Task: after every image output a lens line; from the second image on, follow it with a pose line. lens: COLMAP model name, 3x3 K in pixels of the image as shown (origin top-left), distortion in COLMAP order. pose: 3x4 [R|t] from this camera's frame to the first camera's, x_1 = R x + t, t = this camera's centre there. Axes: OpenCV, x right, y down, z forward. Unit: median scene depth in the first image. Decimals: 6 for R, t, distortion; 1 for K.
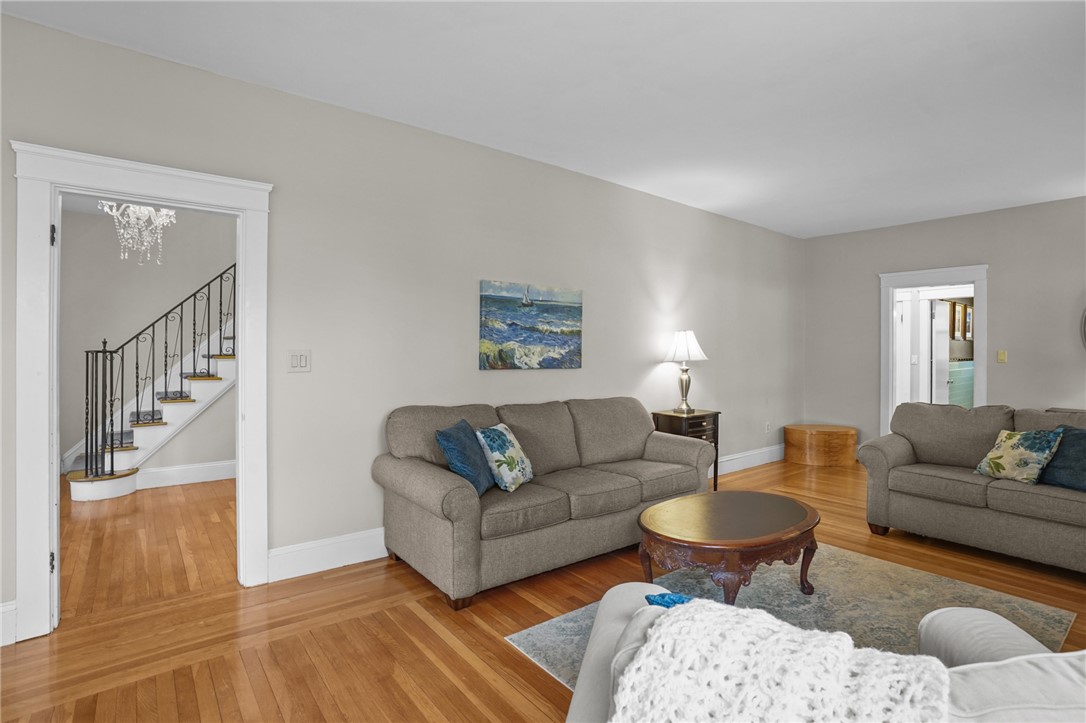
lens RADIAL K [[542.5, 0, 542.2], [0, 542.5, 329.3], [0, 0, 1]] dist [-0.077848, 0.035560]
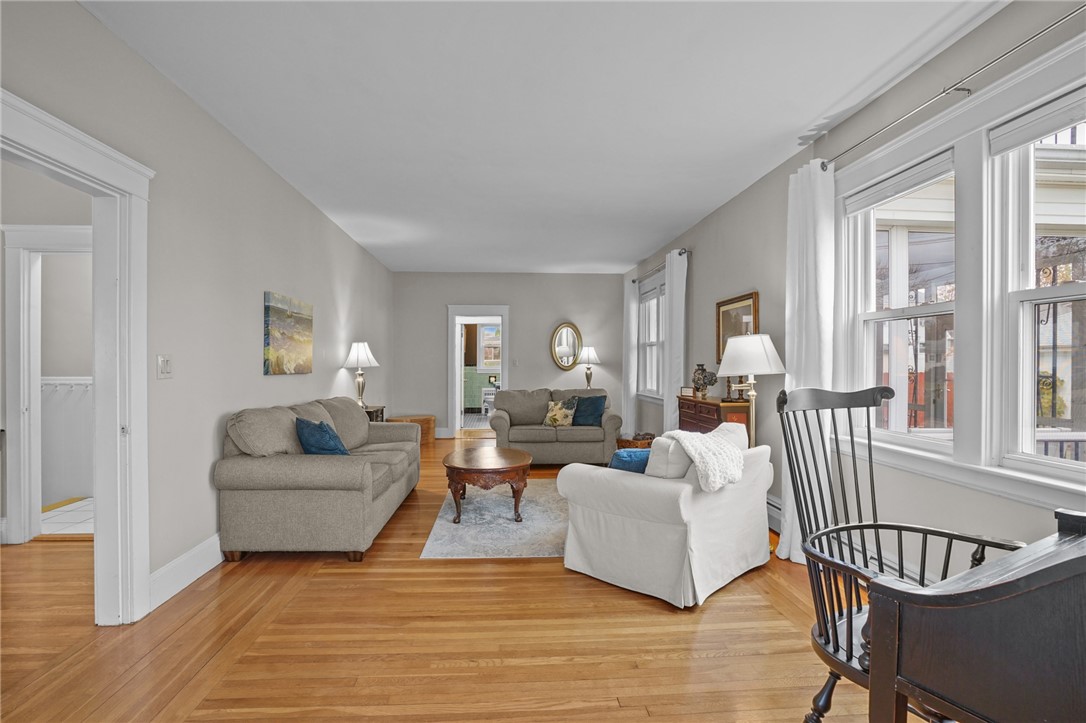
lens RADIAL K [[553.2, 0, 518.1], [0, 553.2, 360.6], [0, 0, 1]] dist [-0.003826, -0.000172]
pose [[0.588624, -0.003731, 0.808398, -0.795762], [-0.022703, 0.999519, 0.021145, 0.012740], [-0.808088, -0.030800, 0.588256, -0.047849]]
